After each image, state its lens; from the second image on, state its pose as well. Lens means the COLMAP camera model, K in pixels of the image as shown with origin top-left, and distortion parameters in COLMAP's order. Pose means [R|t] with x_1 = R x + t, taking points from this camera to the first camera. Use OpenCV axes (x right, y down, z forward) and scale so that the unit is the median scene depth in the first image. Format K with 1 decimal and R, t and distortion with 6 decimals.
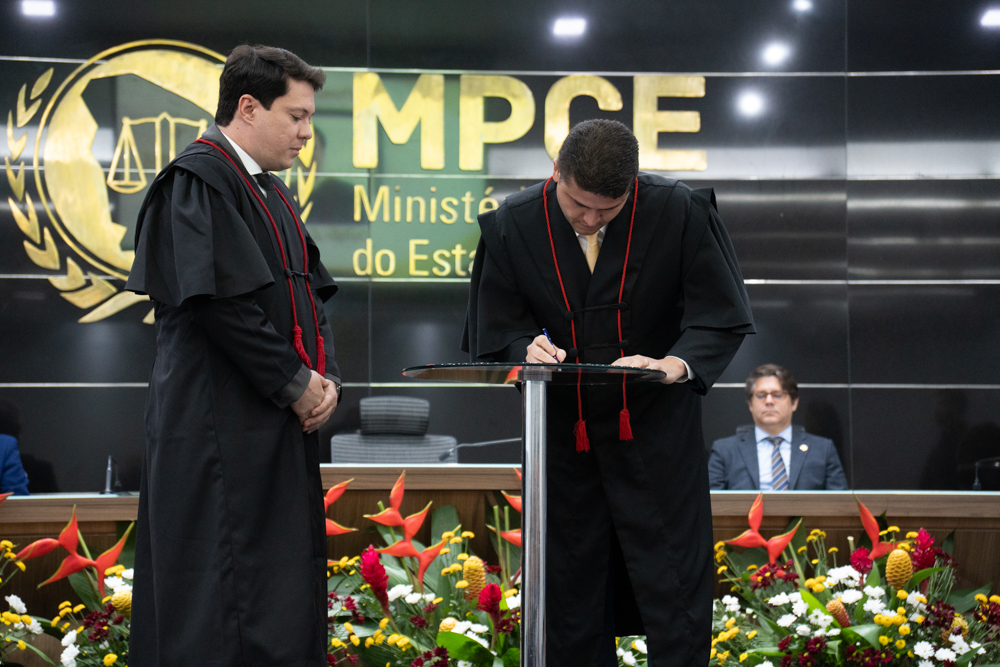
lens RADIAL K [[2666.3, 0, 502.3], [0, 2666.3, 334.9], [0, 0, 1]] dist [0.760340, 1.535070]
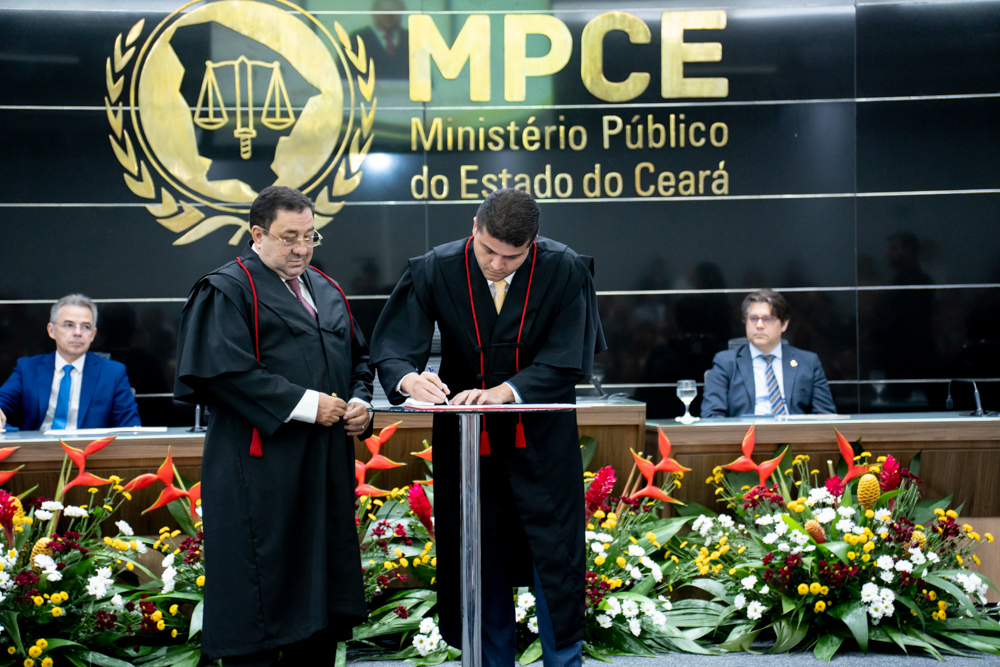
lens RADIAL K [[2641.6, 0, 501.5], [0, 2641.6, 335.4], [0, 0, 1]] dist [0.719002, 1.611900]
pose [[0.999076, -0.010548, -0.041652, 0.035980], [0.014563, 0.995149, 0.097298, -0.093832], [0.040424, -0.097814, 0.994383, -0.145835]]
